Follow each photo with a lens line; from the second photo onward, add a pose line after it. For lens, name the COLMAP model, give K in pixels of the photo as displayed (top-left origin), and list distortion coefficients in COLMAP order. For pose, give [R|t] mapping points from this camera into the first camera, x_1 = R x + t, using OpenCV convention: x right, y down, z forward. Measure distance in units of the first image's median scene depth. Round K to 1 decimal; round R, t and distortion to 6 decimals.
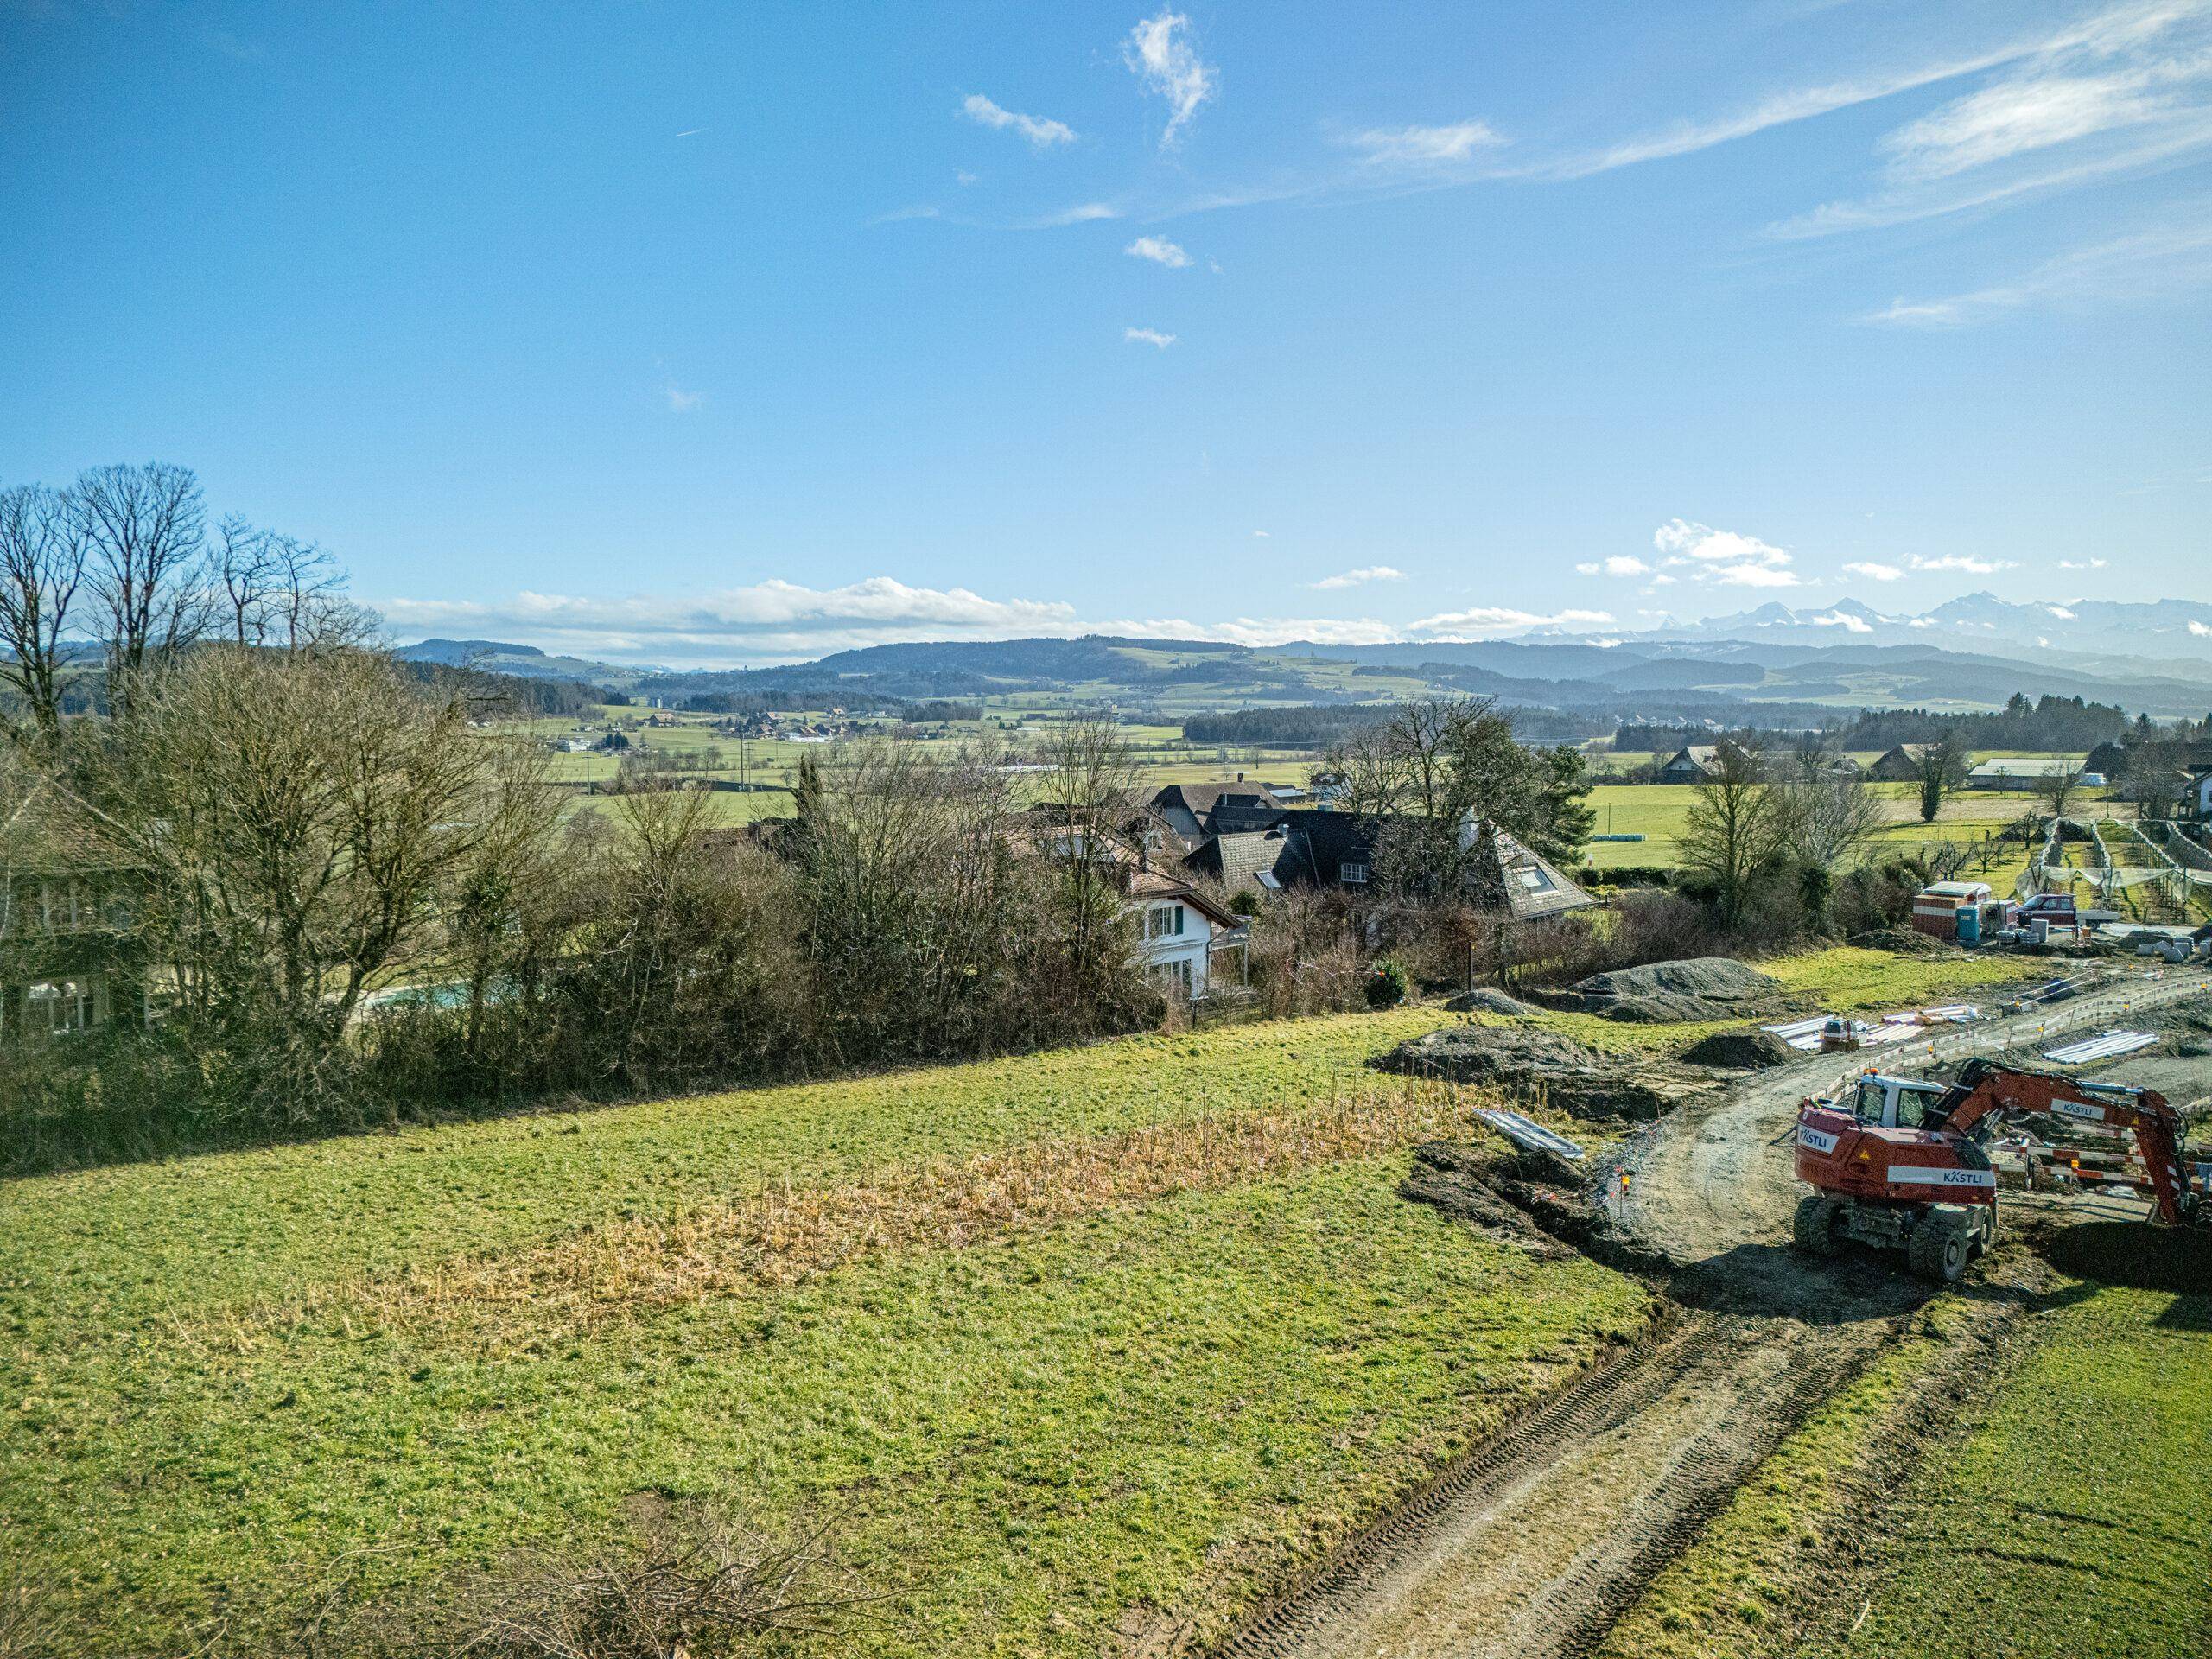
lens RADIAL K [[1601.5, 0, 1108.5], [0, 1601.5, 833.1], [0, 0, 1]] dist [0.076761, -0.066866]
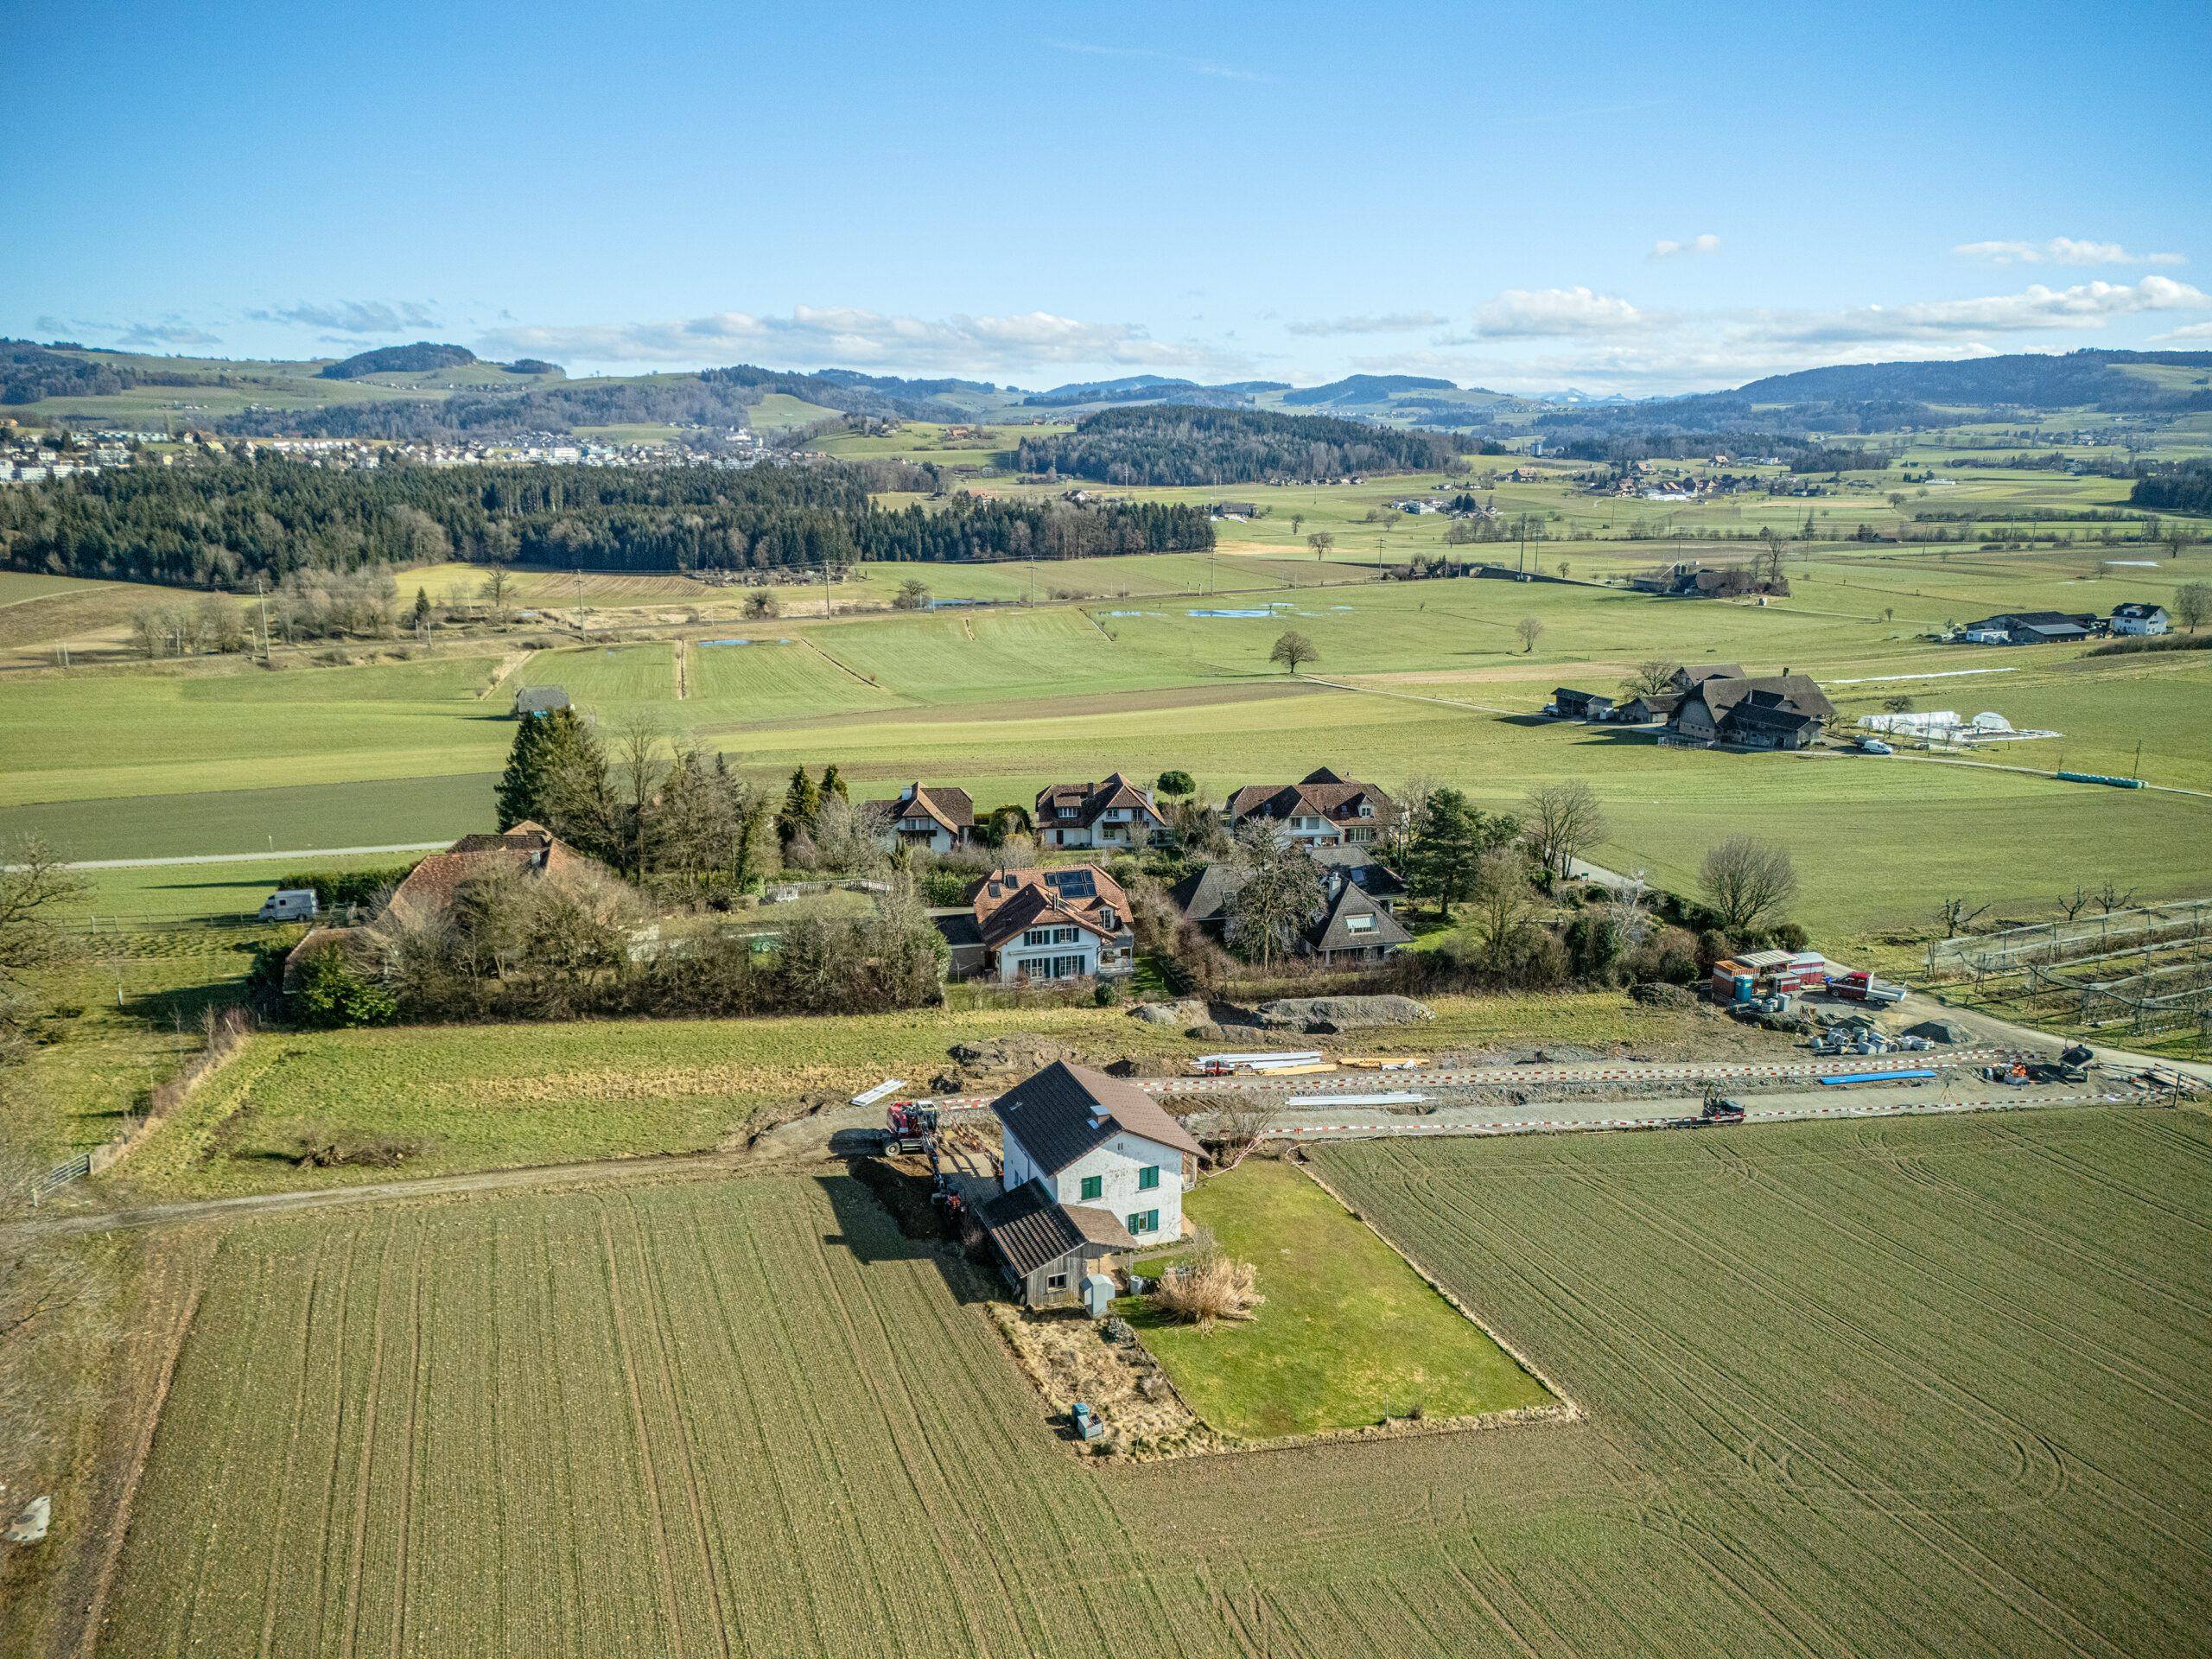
lens RADIAL K [[1595.7, 0, 1101.8], [0, 1595.7, 844.0], [0, 0, 1]] dist [0.075679, -0.069812]
pose [[0.853587, 0.127035, -0.505224, 2.253166], [-0.039308, 0.982754, 0.180694, -0.877190], [0.519465, -0.134379, 0.843859, -1.258744]]
